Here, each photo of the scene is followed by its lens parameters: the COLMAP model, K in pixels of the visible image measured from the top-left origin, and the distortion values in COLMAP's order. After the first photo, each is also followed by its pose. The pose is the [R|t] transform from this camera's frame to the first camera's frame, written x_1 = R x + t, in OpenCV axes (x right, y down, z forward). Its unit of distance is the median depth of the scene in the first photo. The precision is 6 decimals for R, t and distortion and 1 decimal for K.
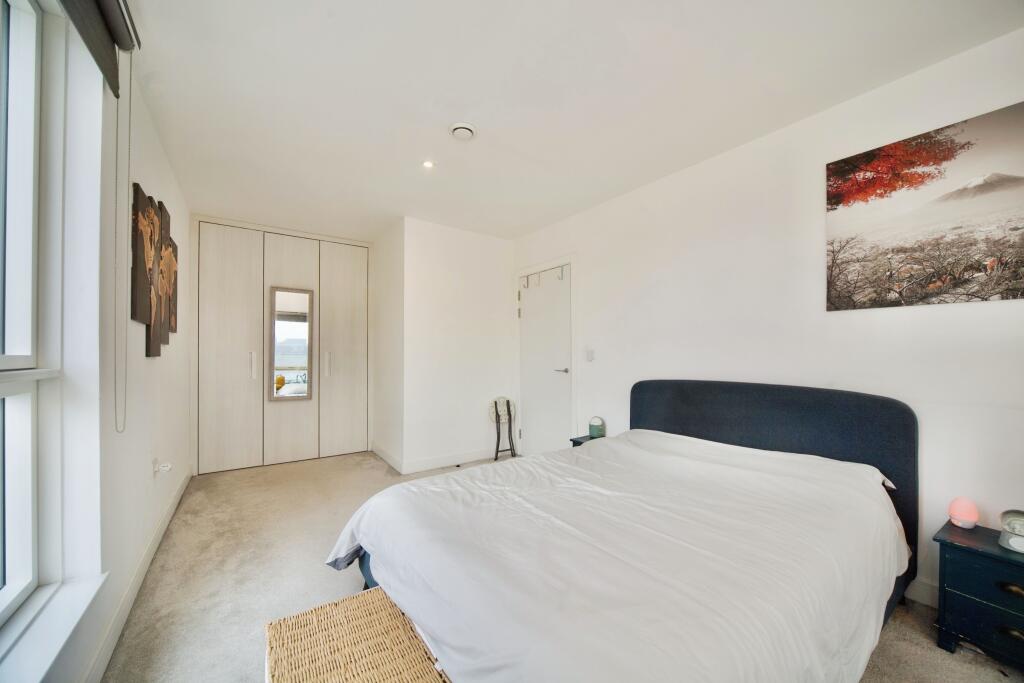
lens RADIAL K [[373.2, 0, 512.6], [0, 373.2, 349.5], [0, 0, 1]] dist [-0.013568, 0.000538]
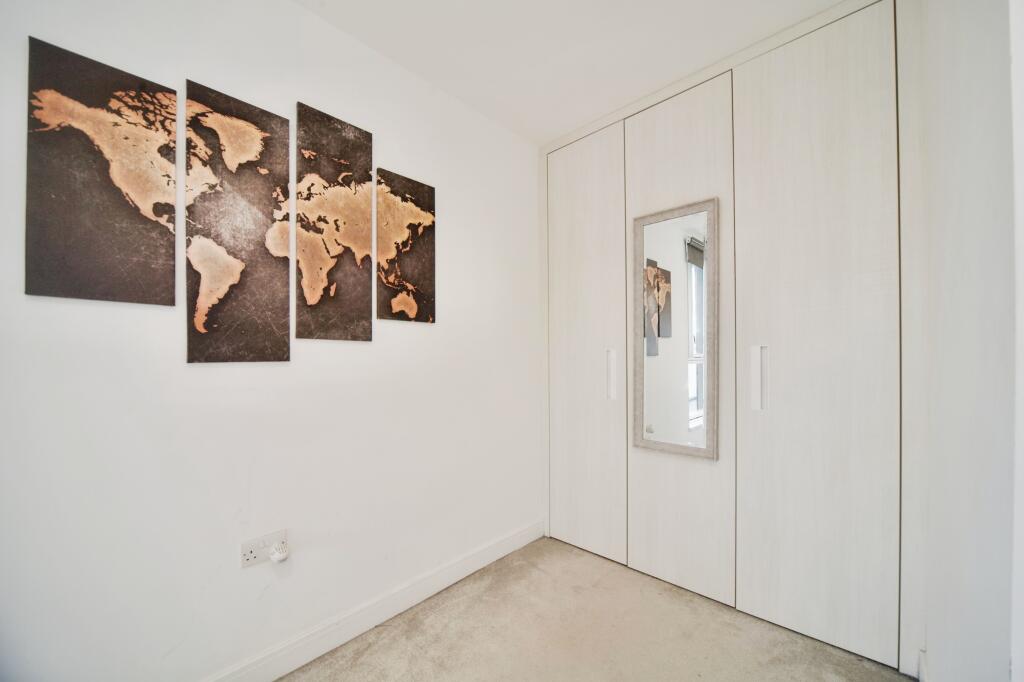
lens RADIAL K [[375.6, 0, 510.4], [0, 375.6, 374.8], [0, 0, 1]] dist [-0.024766, 0.000010]
pose [[0.179937, 0.012829, -0.983594, -0.243000], [0.027314, 0.999464, 0.018033, 0.034550], [0.983299, -0.030111, 0.179490, 0.985517]]
